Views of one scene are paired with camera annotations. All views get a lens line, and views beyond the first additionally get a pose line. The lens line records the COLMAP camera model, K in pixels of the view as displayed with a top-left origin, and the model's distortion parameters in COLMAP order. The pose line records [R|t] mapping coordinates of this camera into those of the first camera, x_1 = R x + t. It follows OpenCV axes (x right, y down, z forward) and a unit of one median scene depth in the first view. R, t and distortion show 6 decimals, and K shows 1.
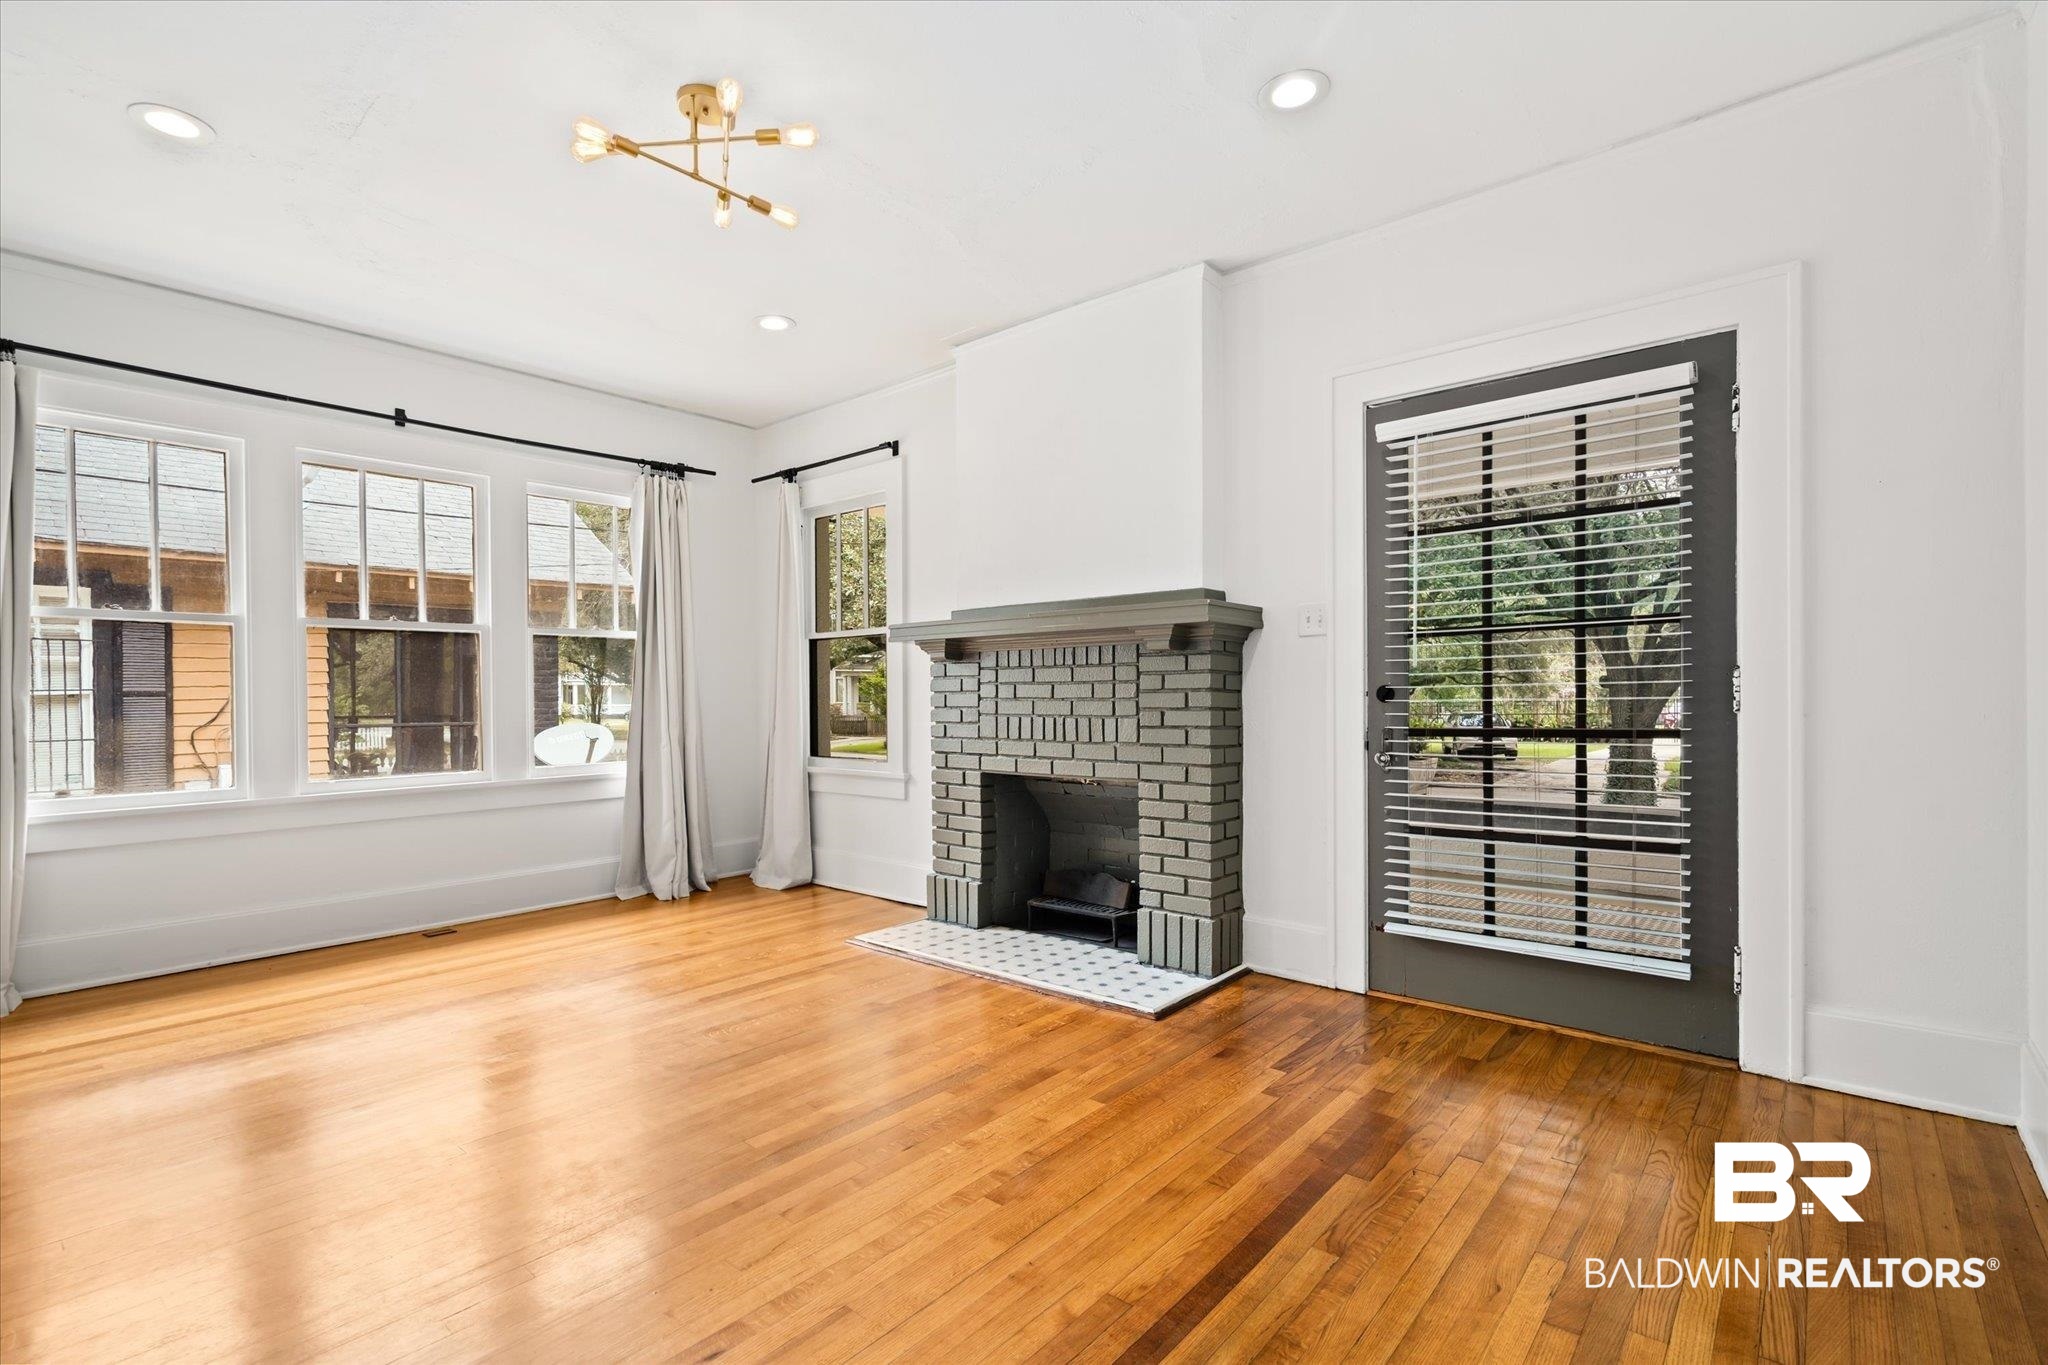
lens RADIAL K [[952.5, 0, 998.0], [0, 952.5, 699.7], [0, 0, 1]] dist [0.001467, -0.001290]
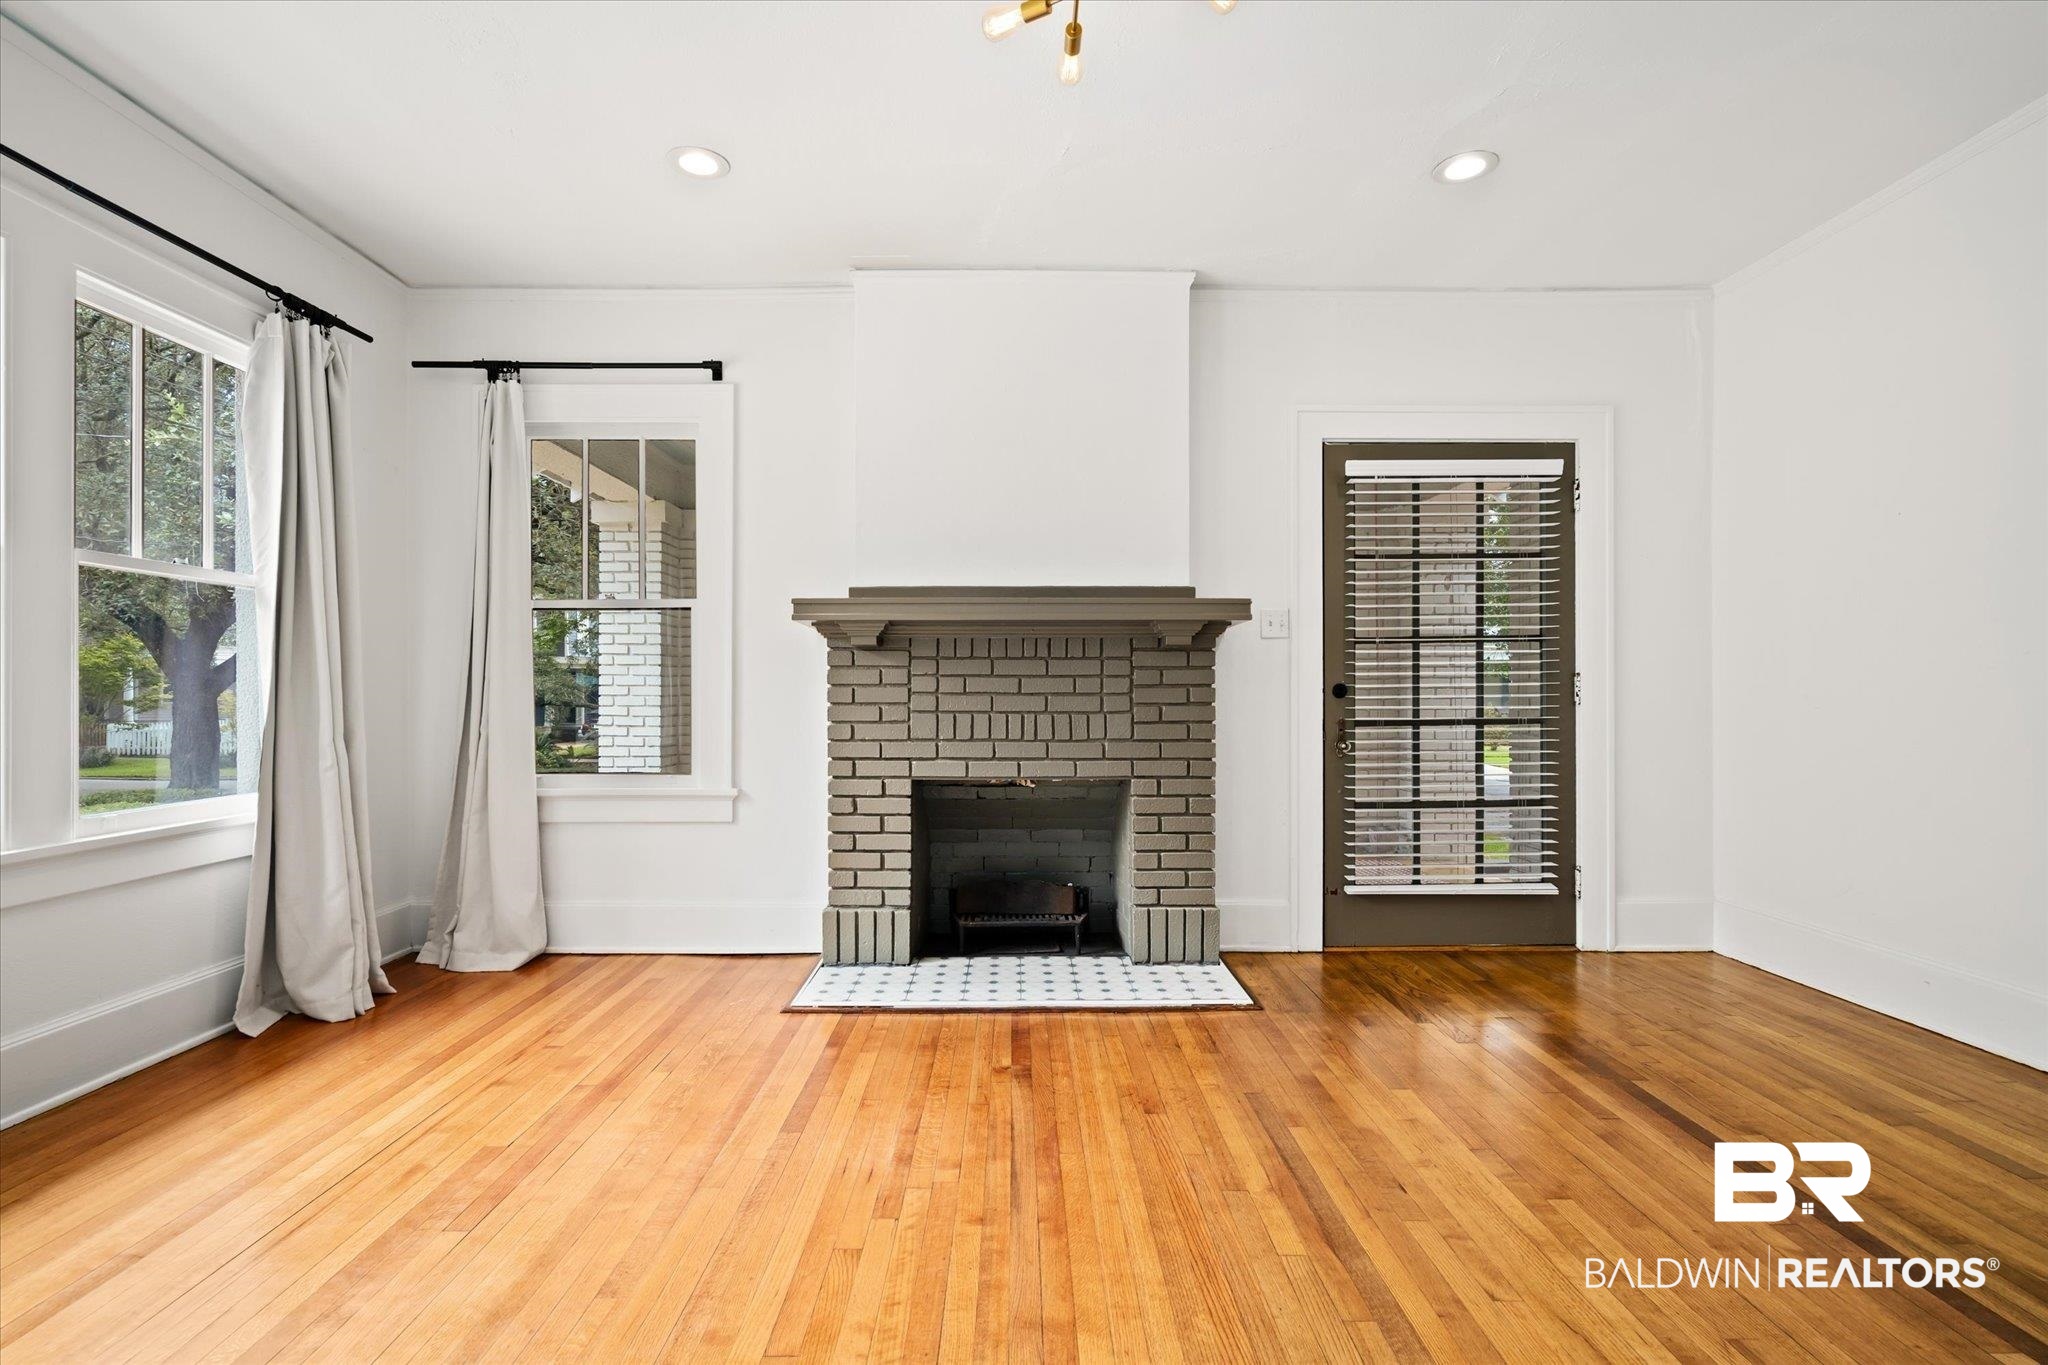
lens RADIAL K [[952.5, 0, 1020.2], [0, 952.5, 693.4], [0, 0, 1]] dist [0.001467, -0.001290]
pose [[0.744576, 0.006623, 0.667504, -0.556520], [-0.002367, 0.999971, -0.007281, 0.005372], [-0.667533, 0.003842, 0.744570, 0.325339]]
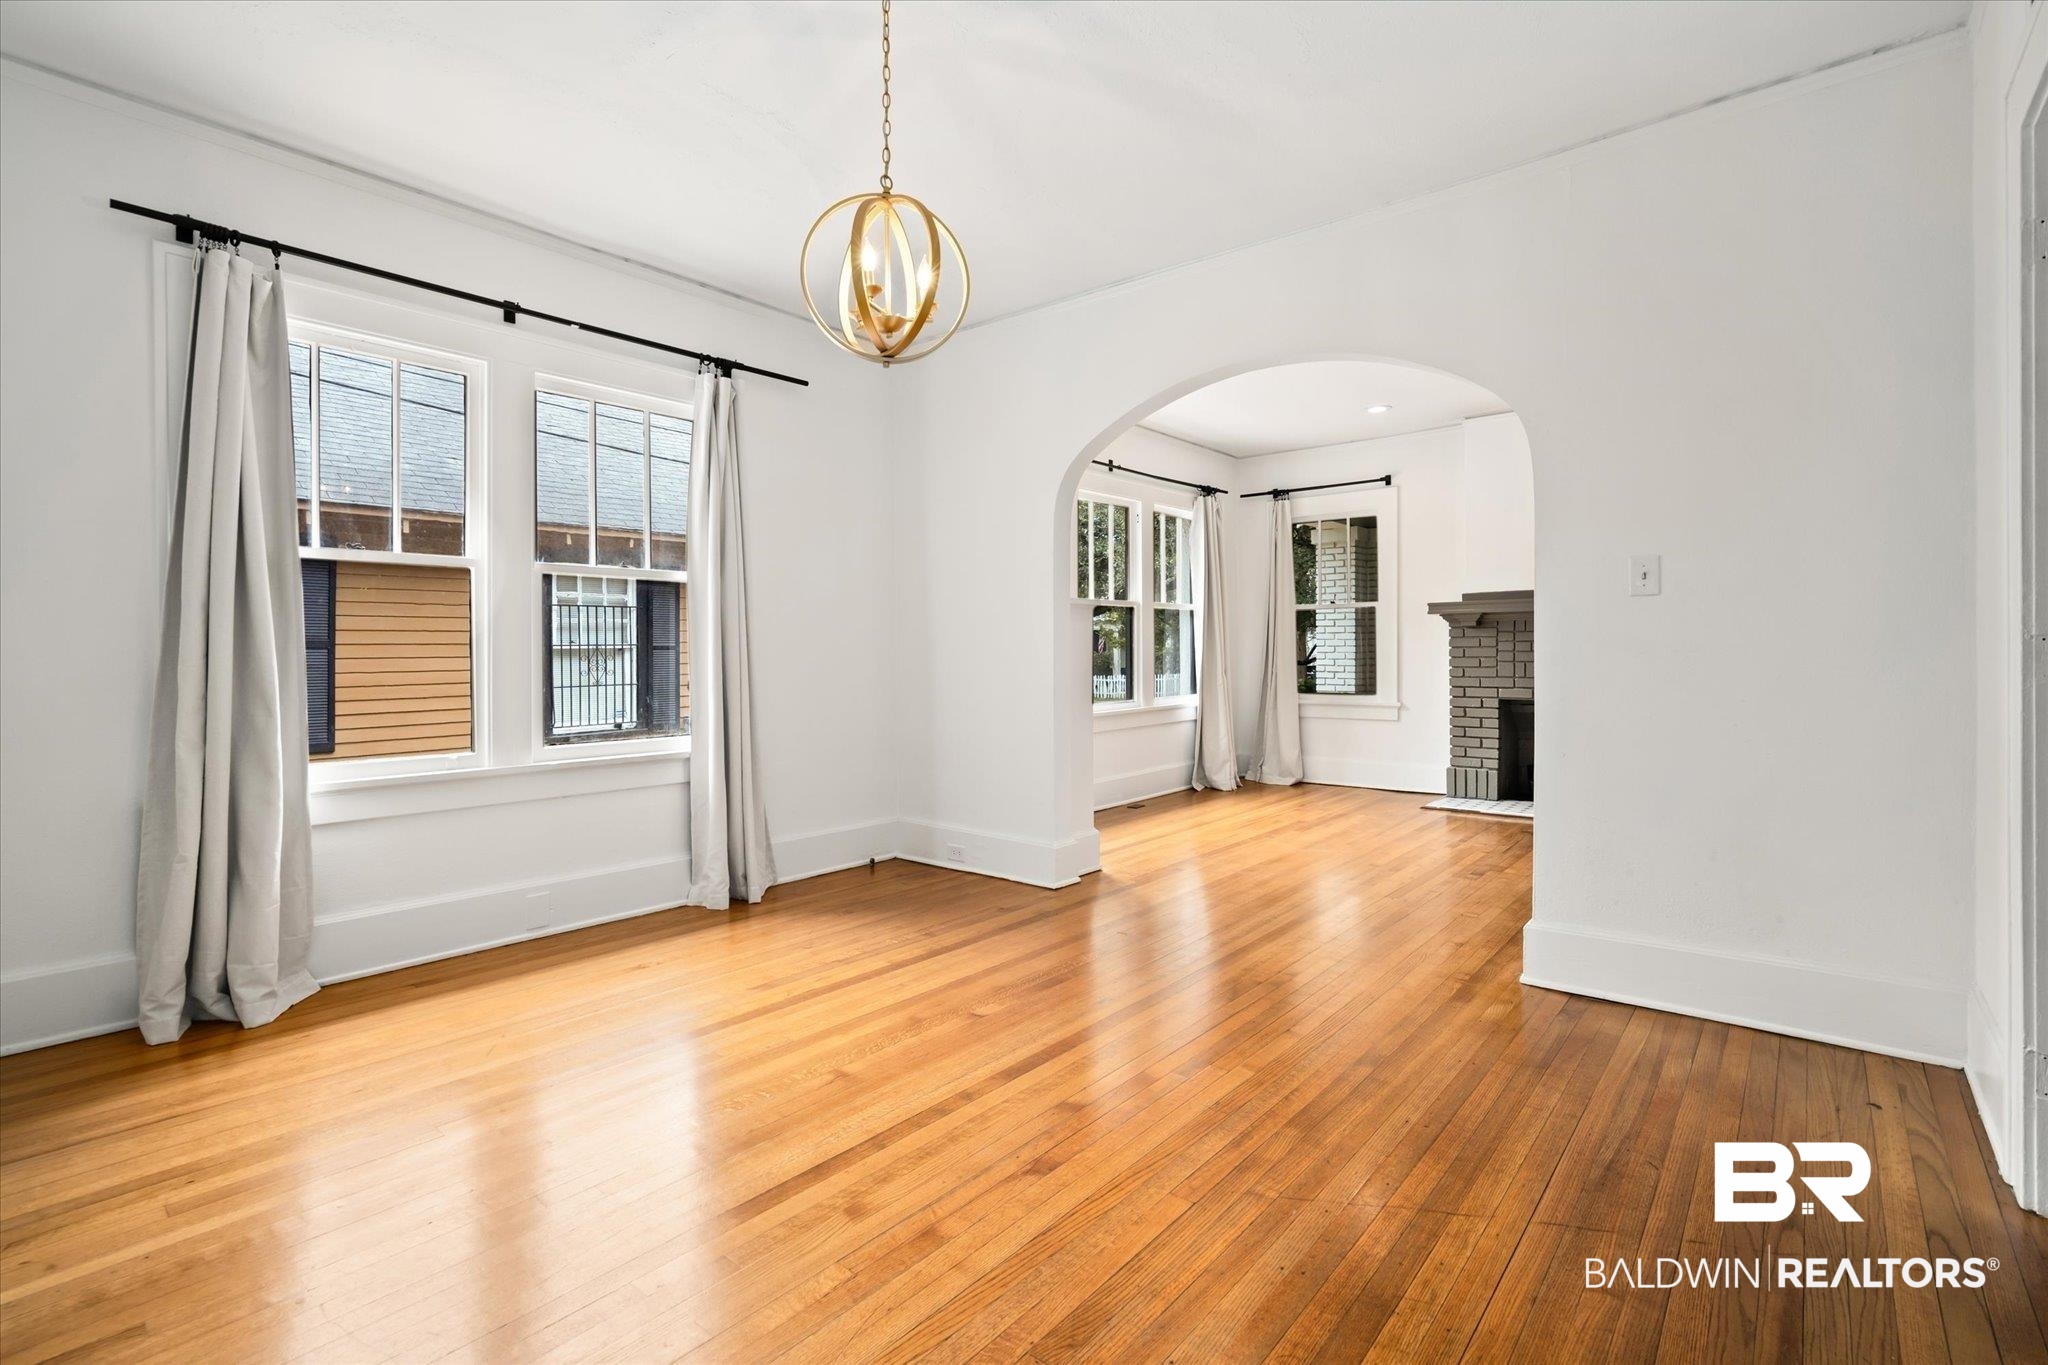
lens RADIAL K [[952.5, 0, 1014.6], [0, 952.5, 648.4], [0, 0, 1]] dist [0.001467, -0.001290]
pose [[0.999295, 0.000945, 0.037523, -0.929207], [-0.000656, 0.999970, -0.007720, 0.006804], [-0.037529, 0.007690, 0.999266, -0.555005]]
